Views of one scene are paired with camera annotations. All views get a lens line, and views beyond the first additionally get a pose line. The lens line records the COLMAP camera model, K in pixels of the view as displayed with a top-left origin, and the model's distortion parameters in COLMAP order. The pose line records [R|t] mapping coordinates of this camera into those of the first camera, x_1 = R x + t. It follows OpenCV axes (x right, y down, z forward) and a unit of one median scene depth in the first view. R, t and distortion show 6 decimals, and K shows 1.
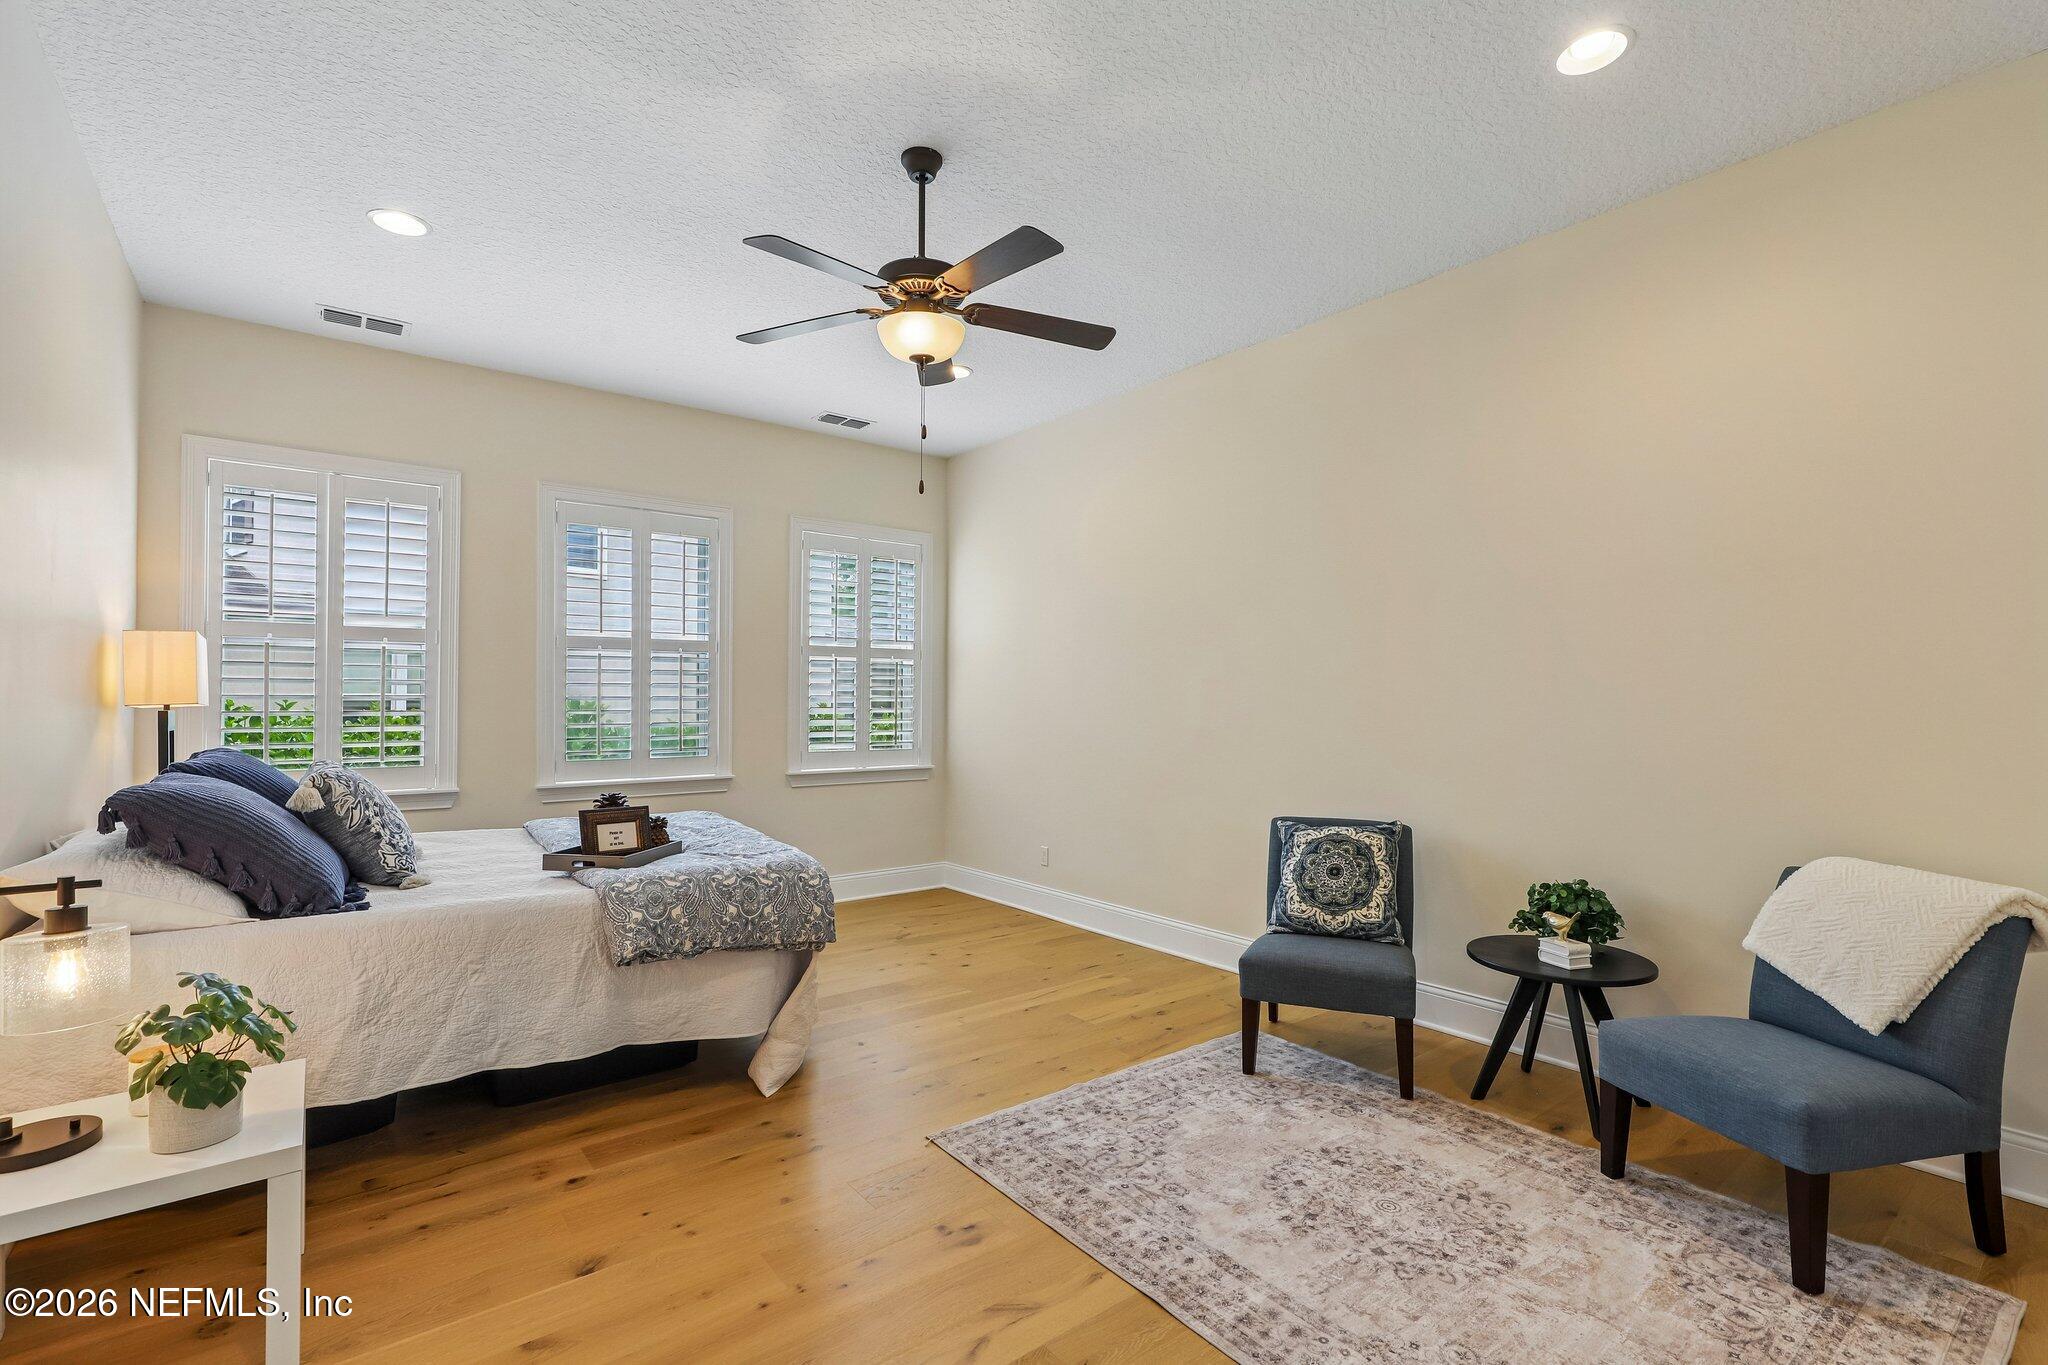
lens RADIAL K [[919.0, 0, 1026.6], [0, 919.0, 693.7], [0, 0, 1]] dist [0.001606, -0.000650]
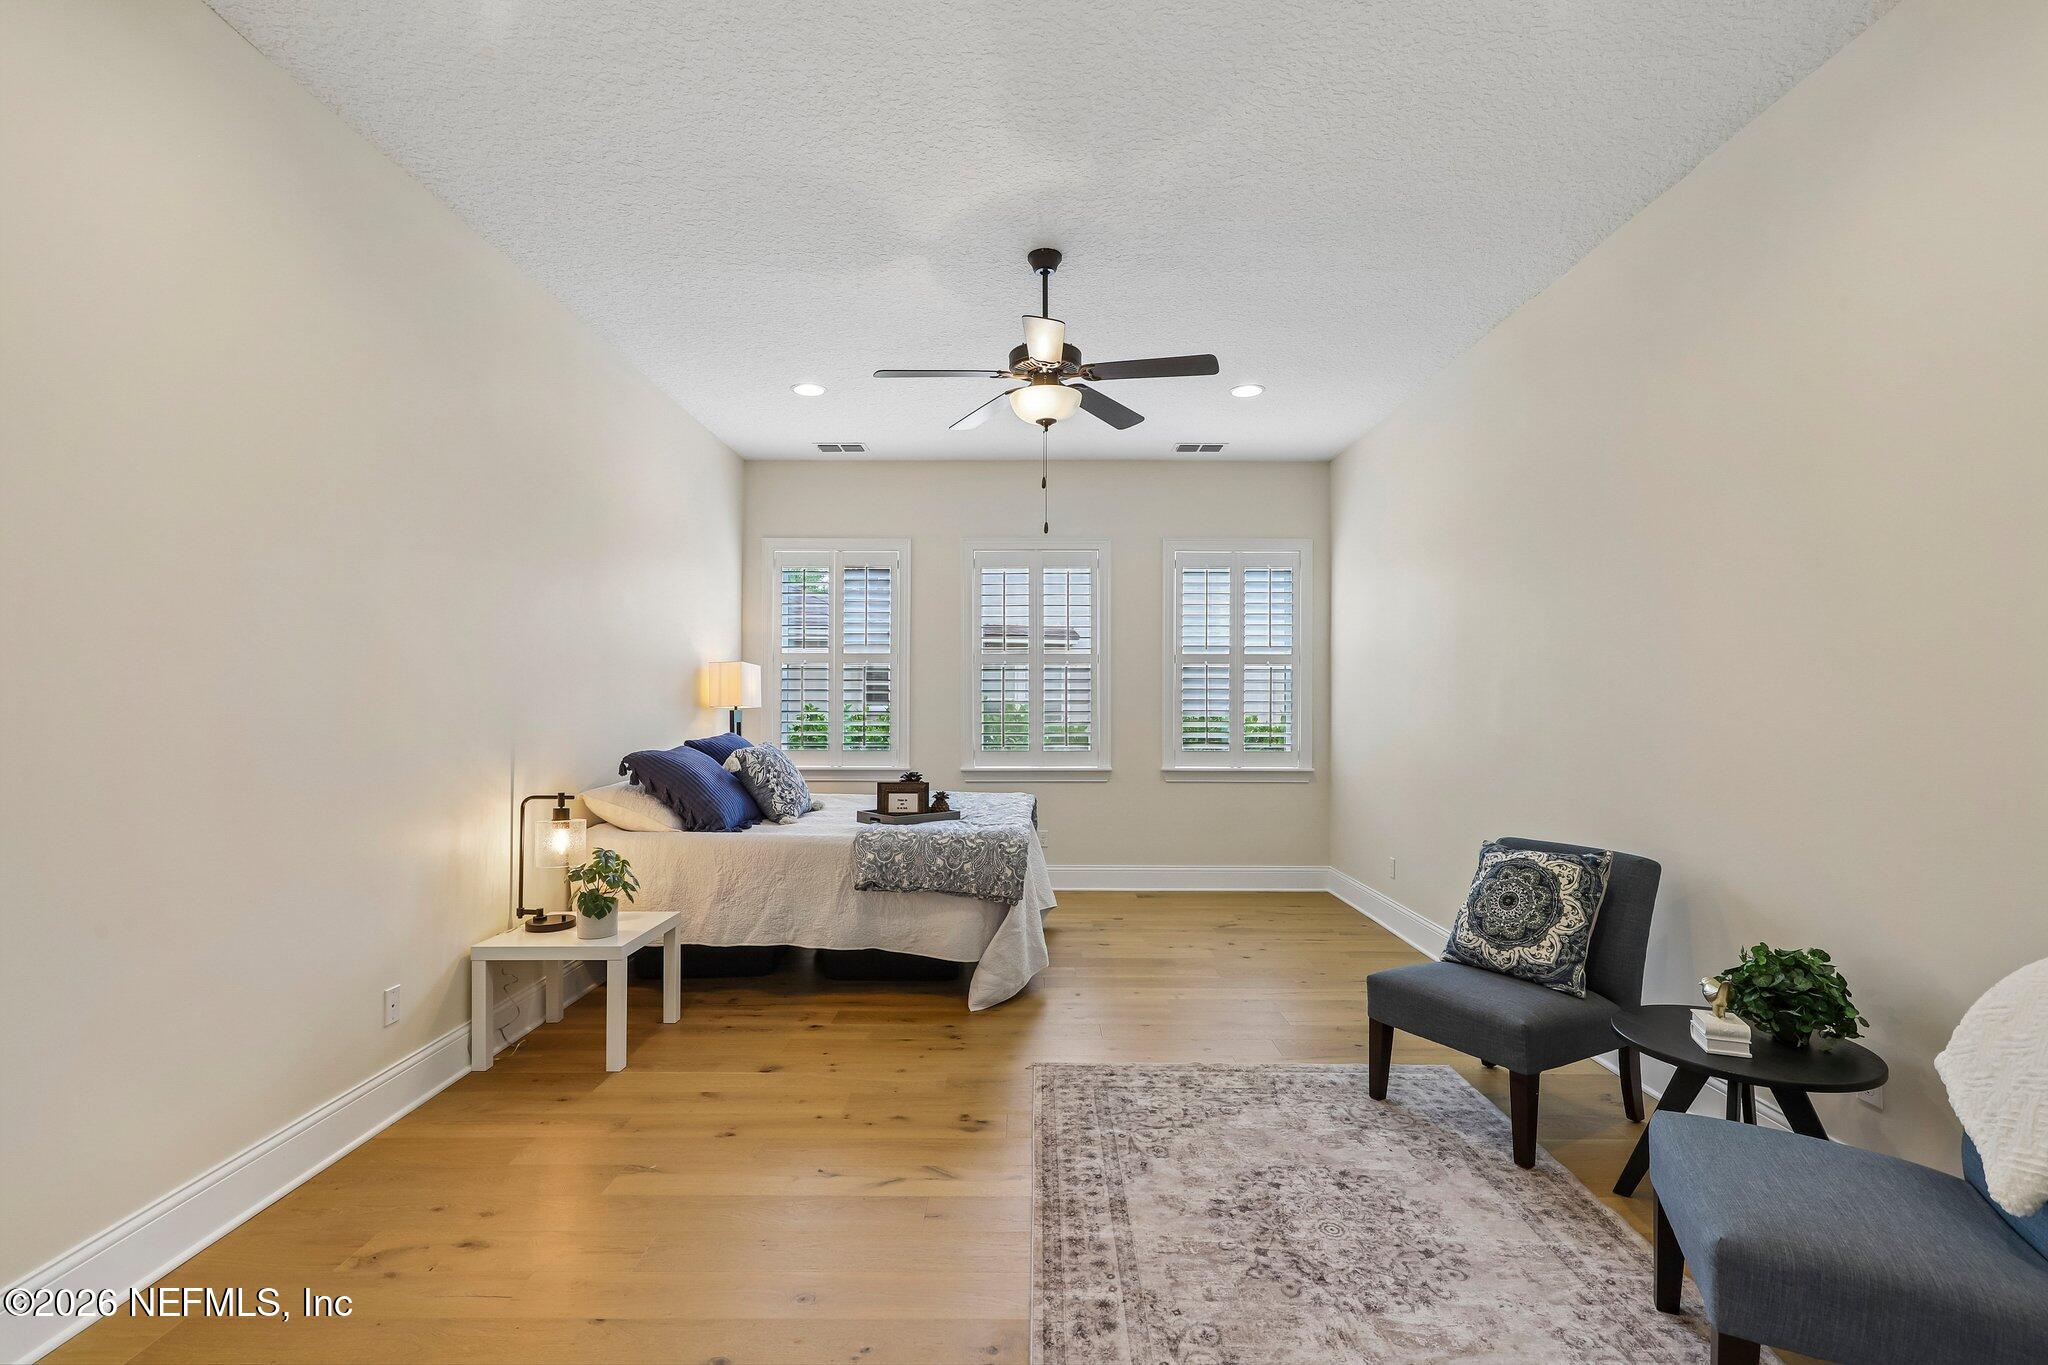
lens RADIAL K [[919.0, 0, 1030.6], [0, 919.0, 694.3], [0, 0, 1]] dist [0.001606, -0.000650]
pose [[0.785849, -0.006184, -0.618387, 0.612855], [0.004385, 0.999981, -0.004428, -0.000740], [0.618403, 0.000768, 0.785861, 0.038360]]
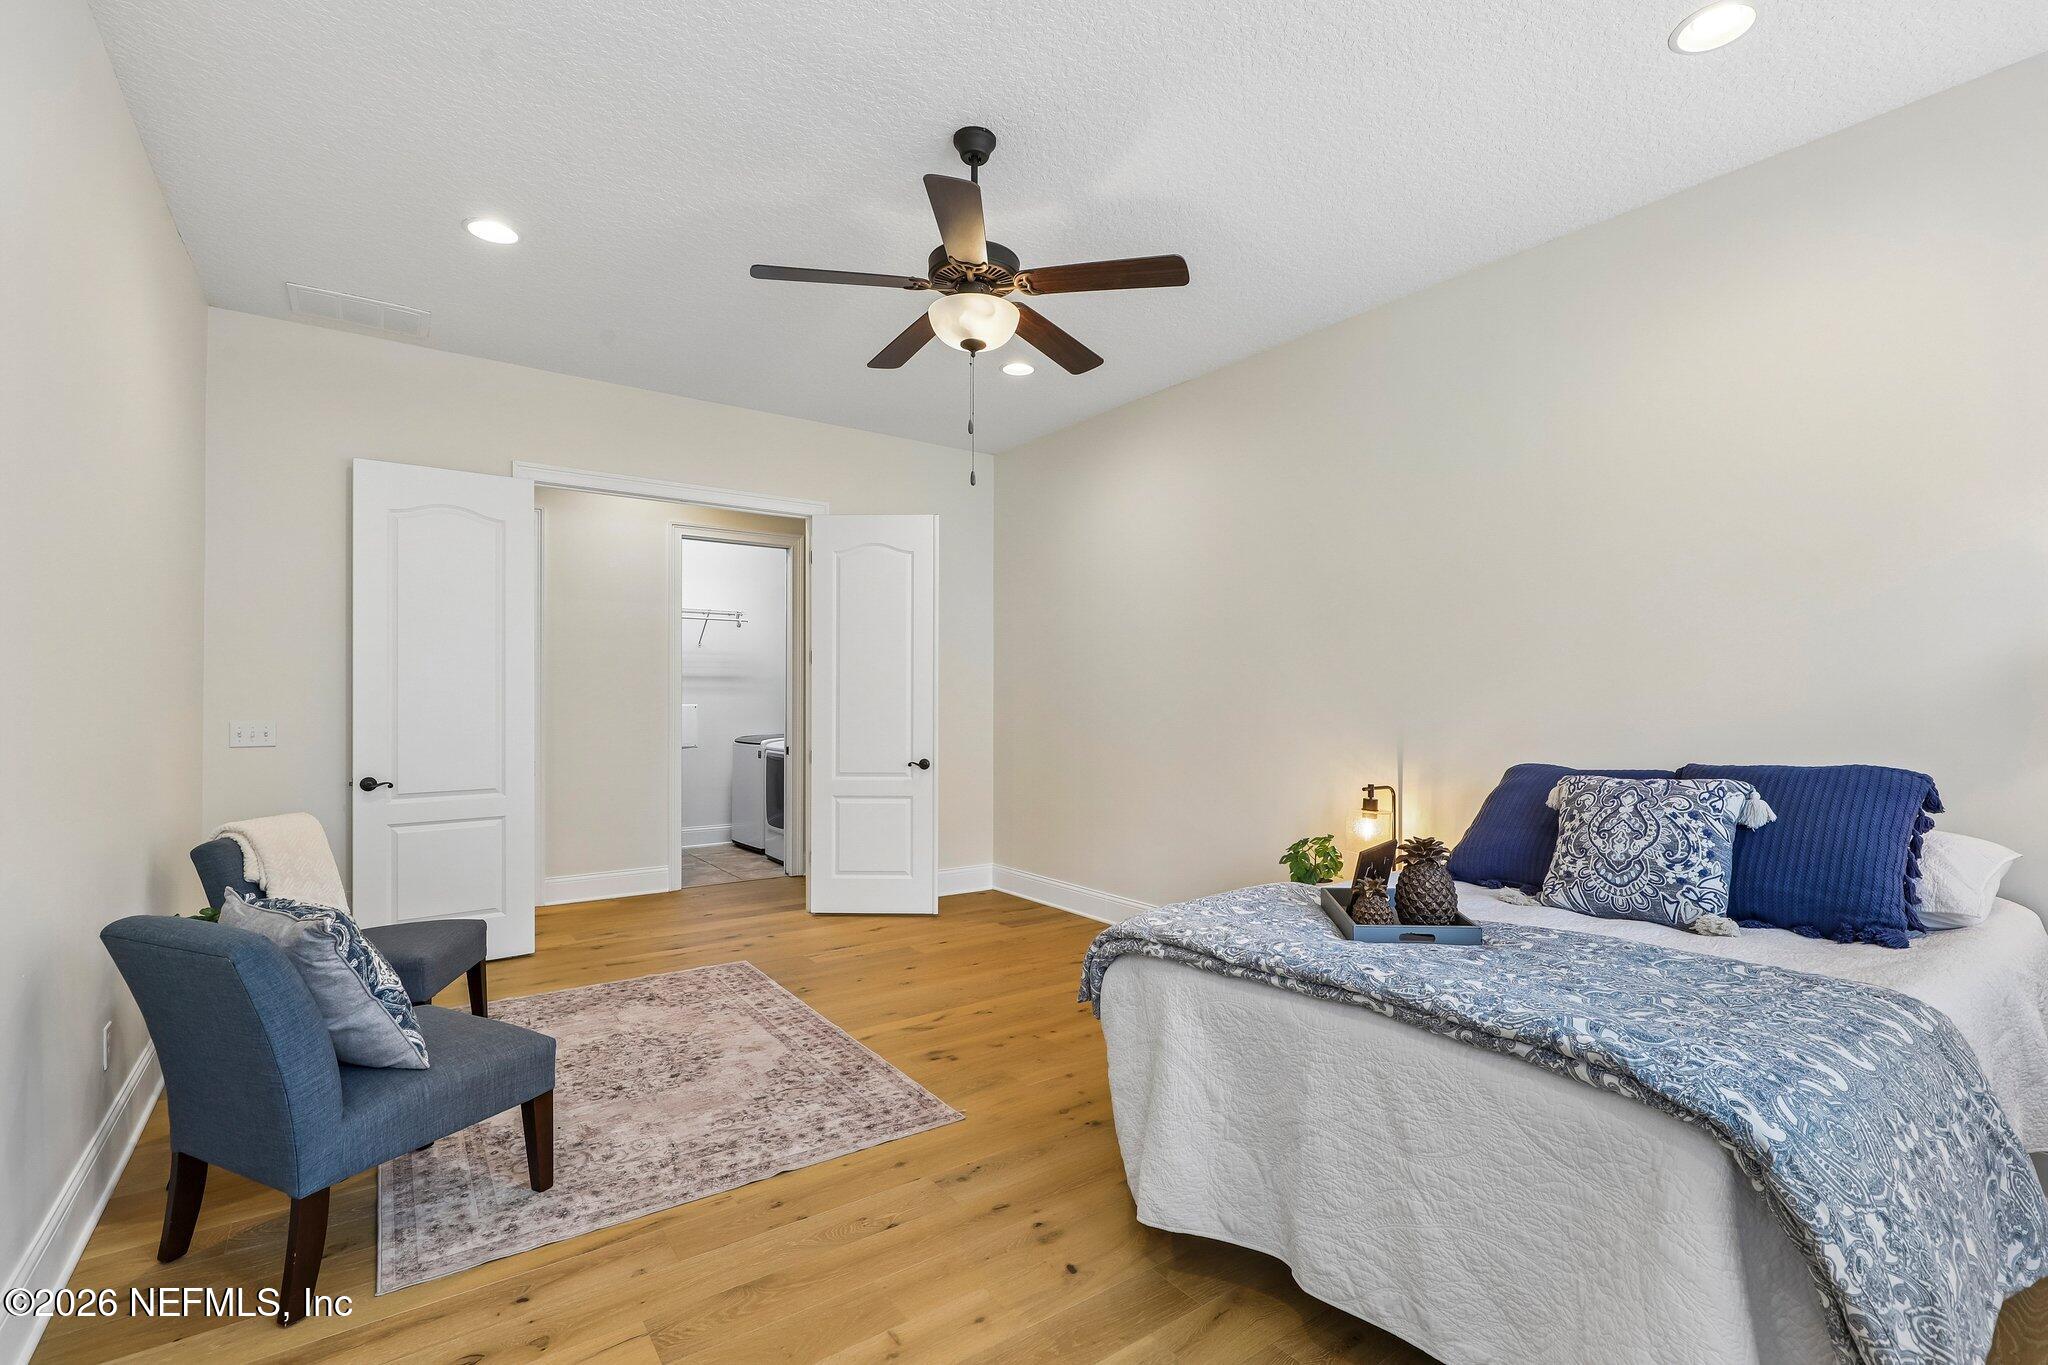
lens RADIAL K [[919.0, 0, 1028.2], [0, 919.0, 684.9], [0, 0, 1]] dist [0.001606, -0.000650]
pose [[-0.999180, -0.005741, 0.040072, -0.210476], [-0.006623, 0.999738, -0.021928, 0.010506], [-0.039935, -0.022175, -0.998956, 1.957626]]
